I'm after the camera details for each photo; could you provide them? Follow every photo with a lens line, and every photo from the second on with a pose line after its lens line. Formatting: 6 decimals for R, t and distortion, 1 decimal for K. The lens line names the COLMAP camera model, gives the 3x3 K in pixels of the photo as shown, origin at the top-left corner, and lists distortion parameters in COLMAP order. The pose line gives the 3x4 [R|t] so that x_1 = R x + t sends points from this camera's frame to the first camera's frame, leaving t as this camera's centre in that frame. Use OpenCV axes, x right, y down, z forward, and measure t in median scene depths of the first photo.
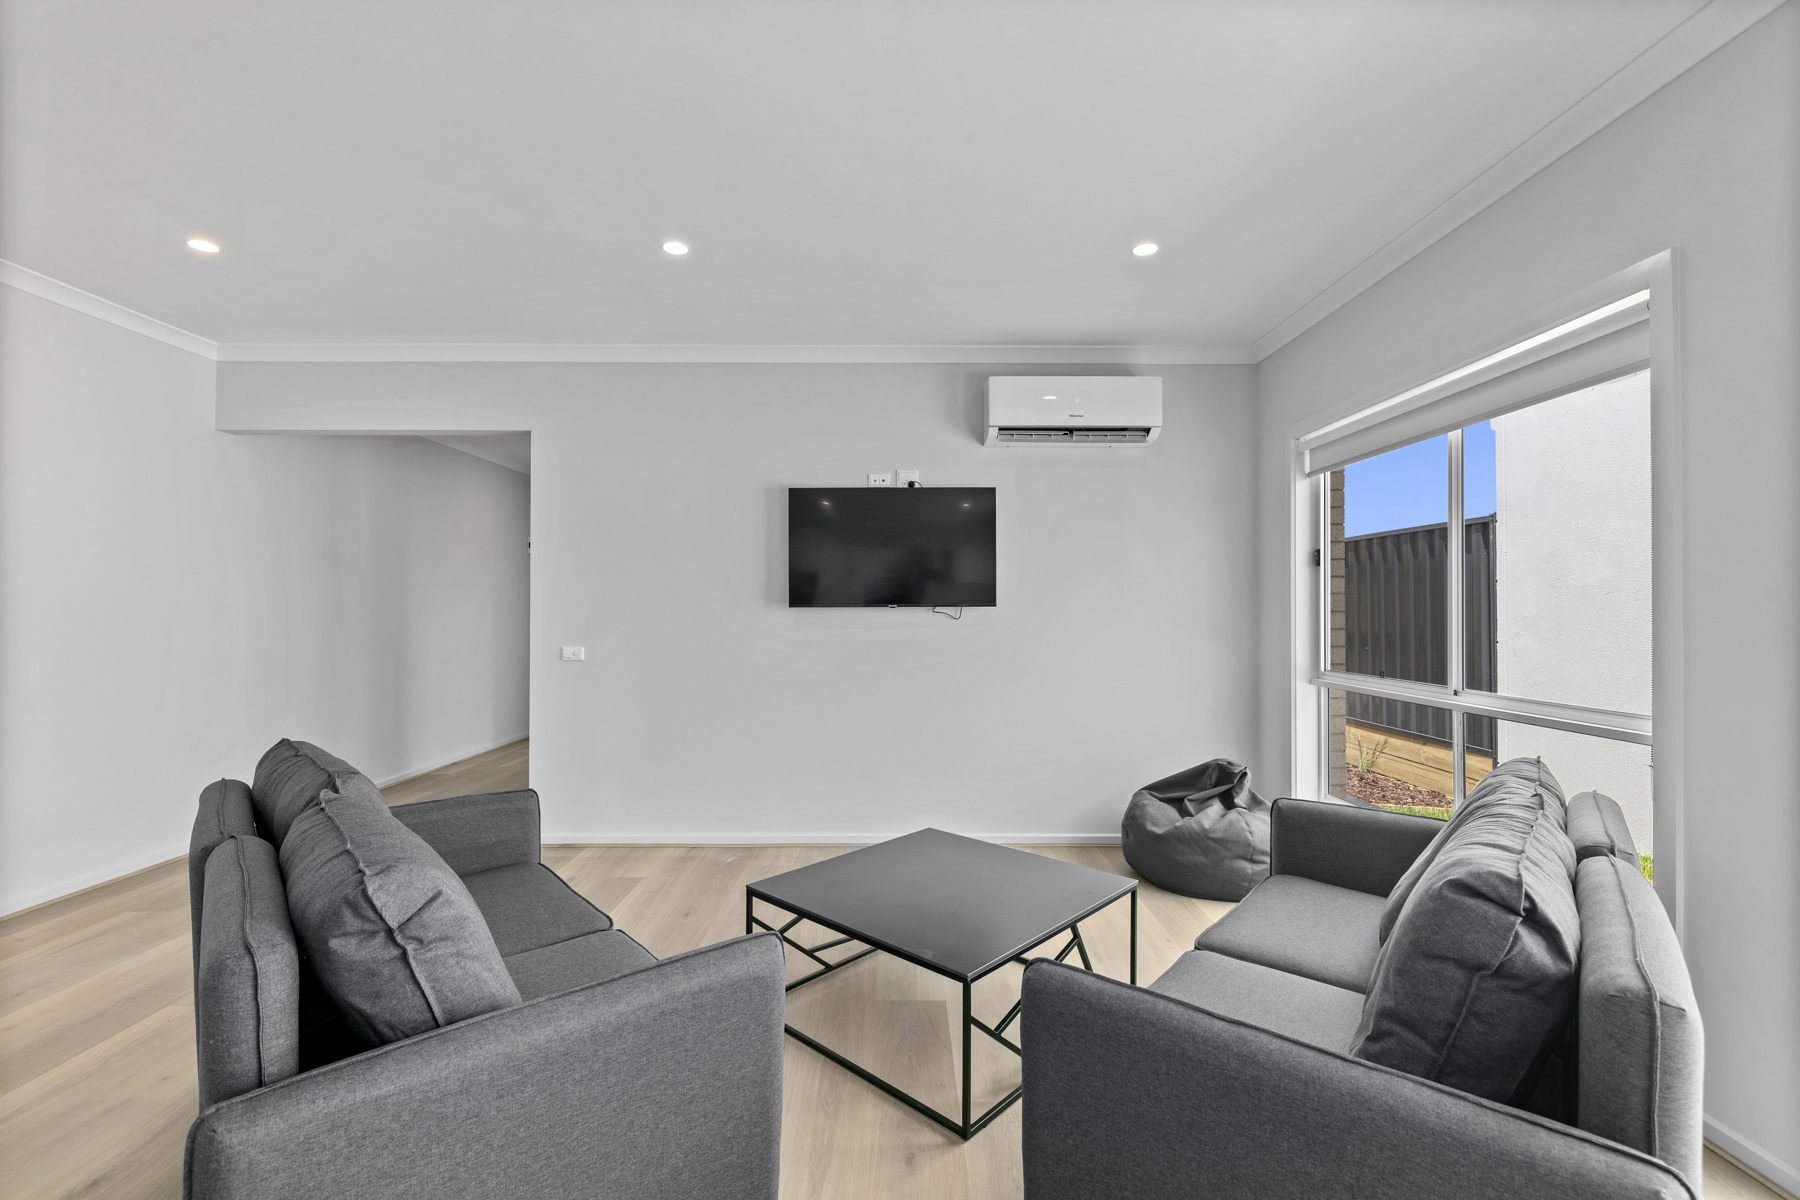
lens RADIAL K [[774.2, 0, 898.1], [0, 774.2, 606.3], [0, 0, 1]] dist [0.001145, 0.000193]
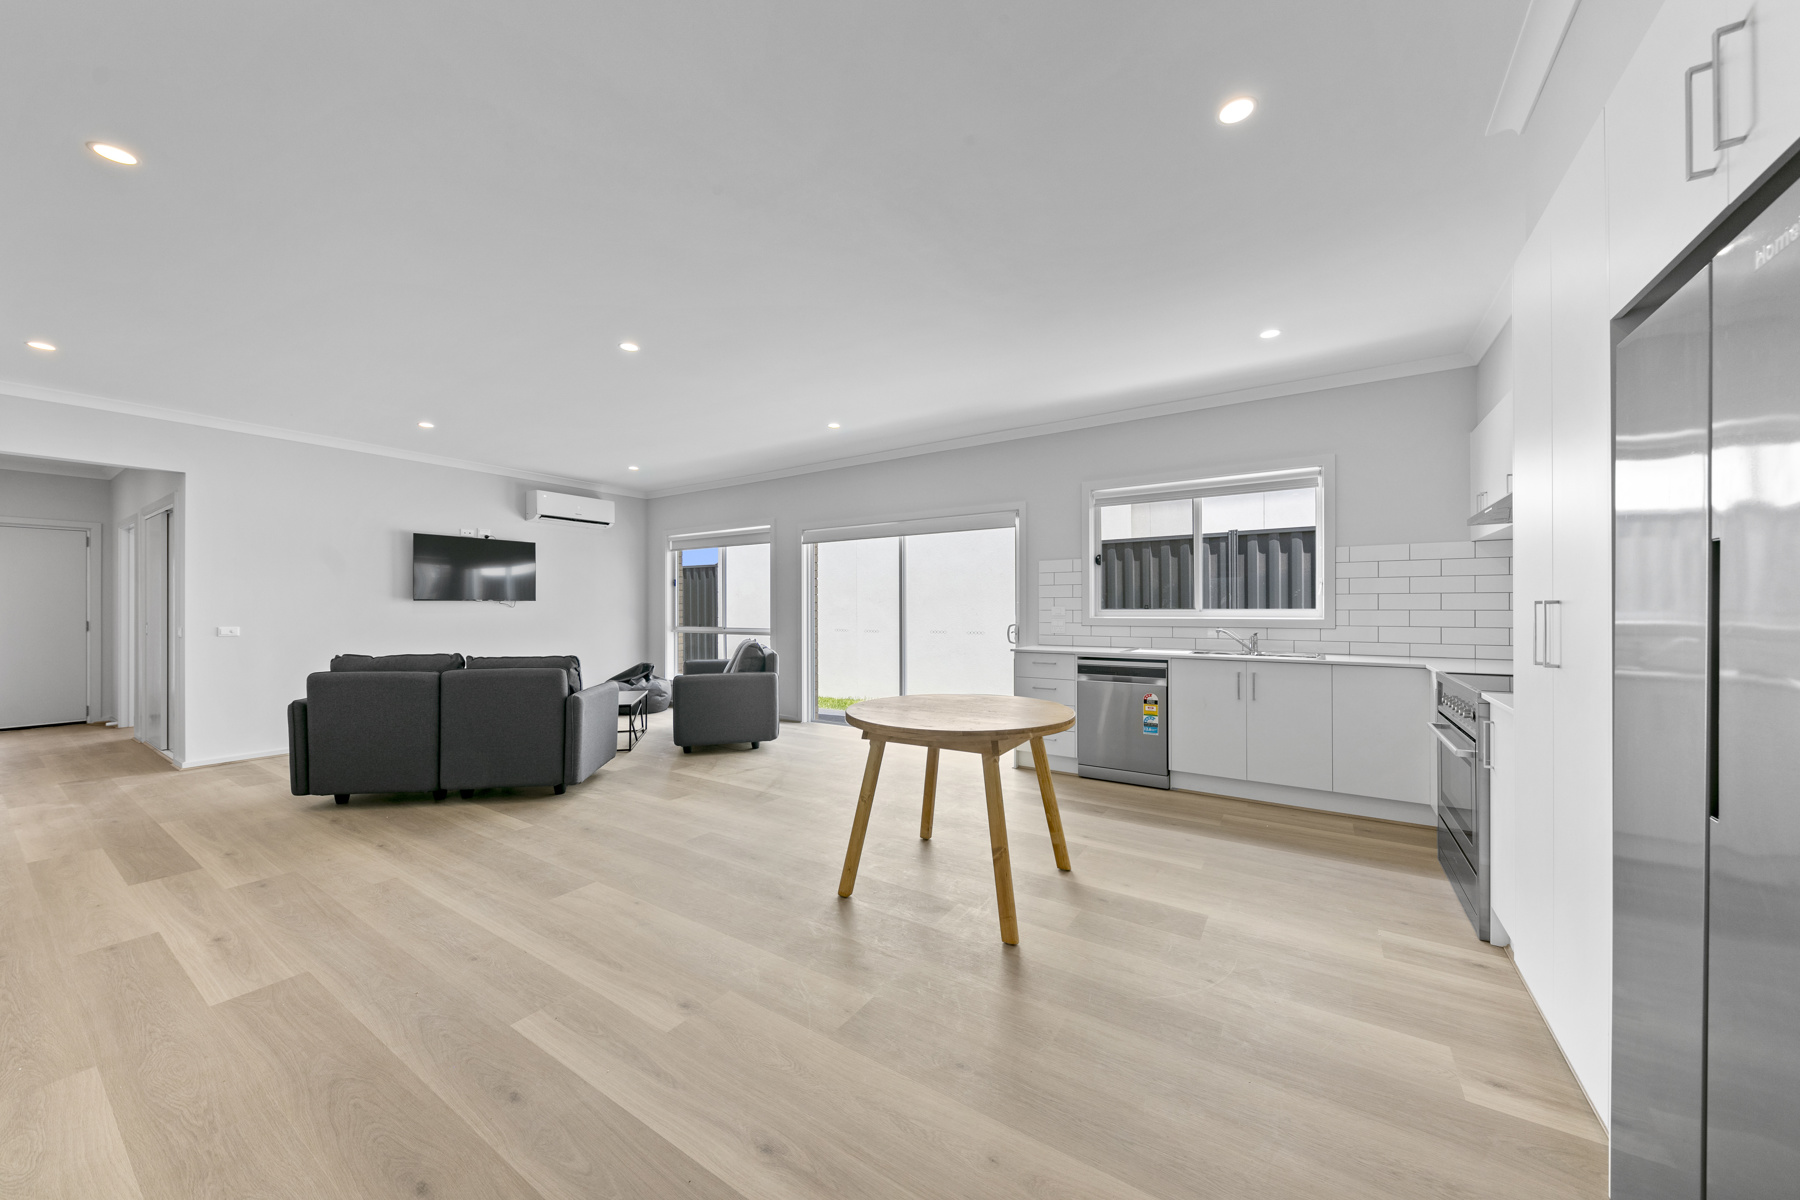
lens RADIAL K [[625.6, 0, 900.2], [0, 625.6, 605.9], [0, 0, 1]] dist [0.002596, 0.000216]
pose [[0.547786, 0.000425, 0.836618, -0.752505], [-0.001217, 0.999999, 0.000290, 0.011995], [-0.836617, -0.001177, 0.547786, -0.735157]]
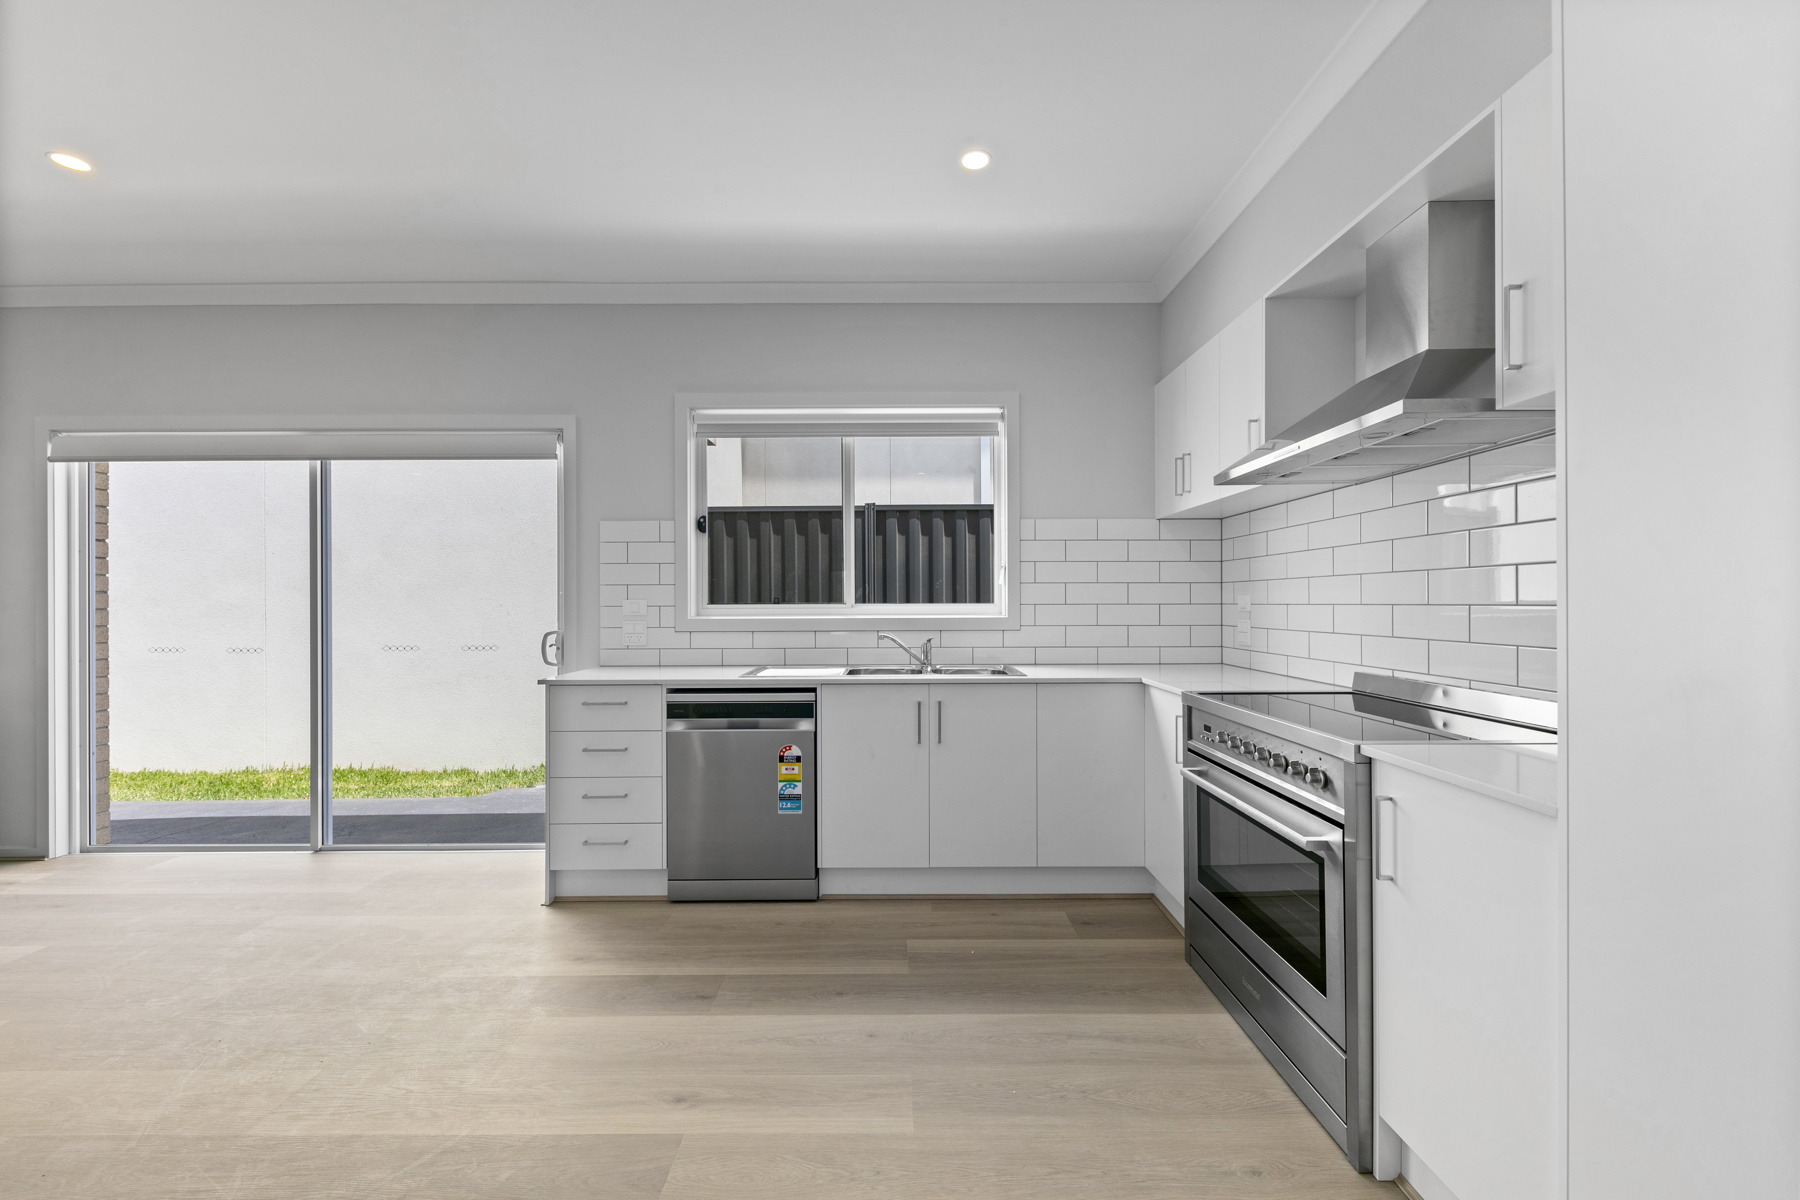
lens RADIAL K [[710.1, 0, 900.0], [0, 710.1, 600.0], [0, 0, 1]] dist [0.008430, 0.000049]
pose [[-0.003353, 0.002860, 0.999990, -0.359744], [-0.000455, 0.999996, -0.002861, 0.015368], [-0.999994, -0.000464, -0.003351, -0.620452]]
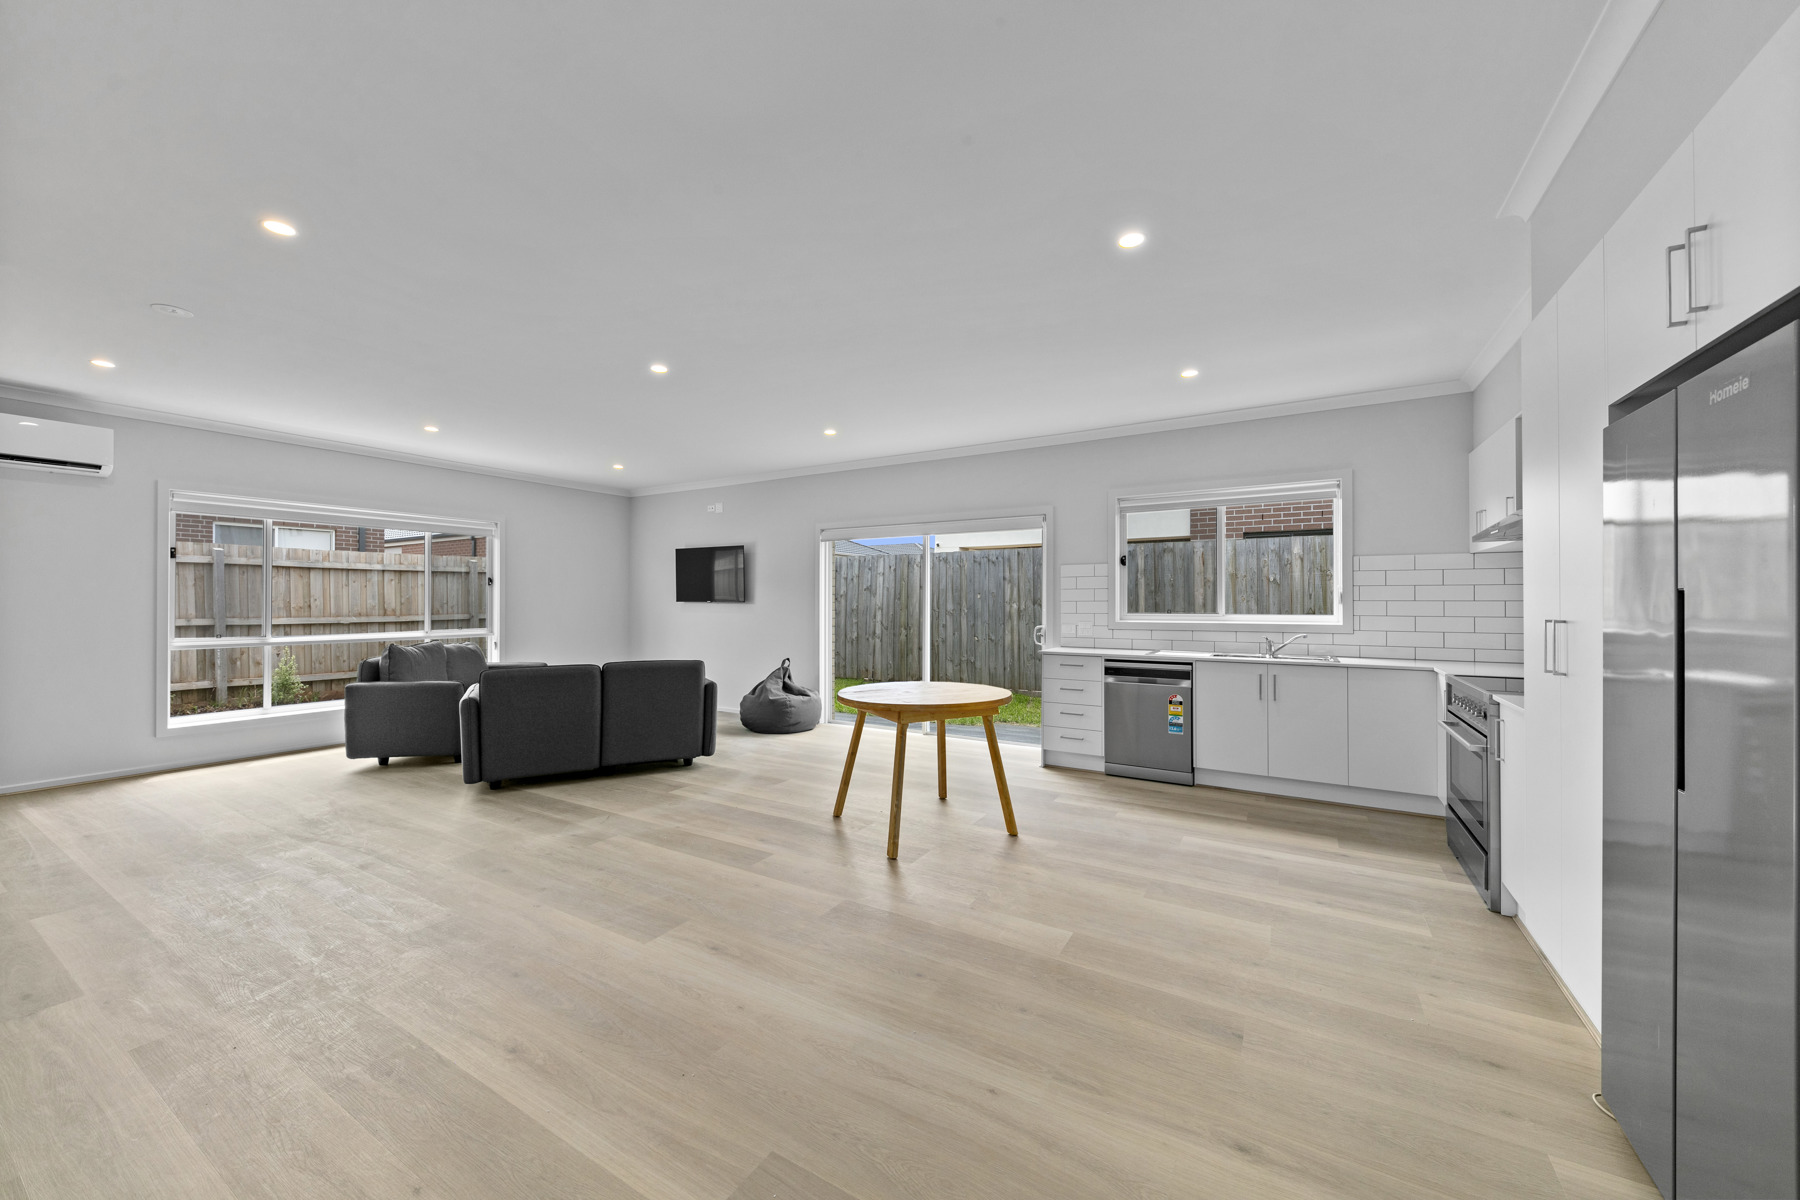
lens RADIAL K [[659.7, 0, 900.0], [0, 659.7, 600.0], [0, 0, 1]] dist [0.010650, 0.000001]
pose [[0.510800, 0.003069, 0.859694, -0.894625], [-0.004321, 0.999990, -0.001003, -0.004163], [-0.859689, -0.003202, 0.510808, -0.688588]]
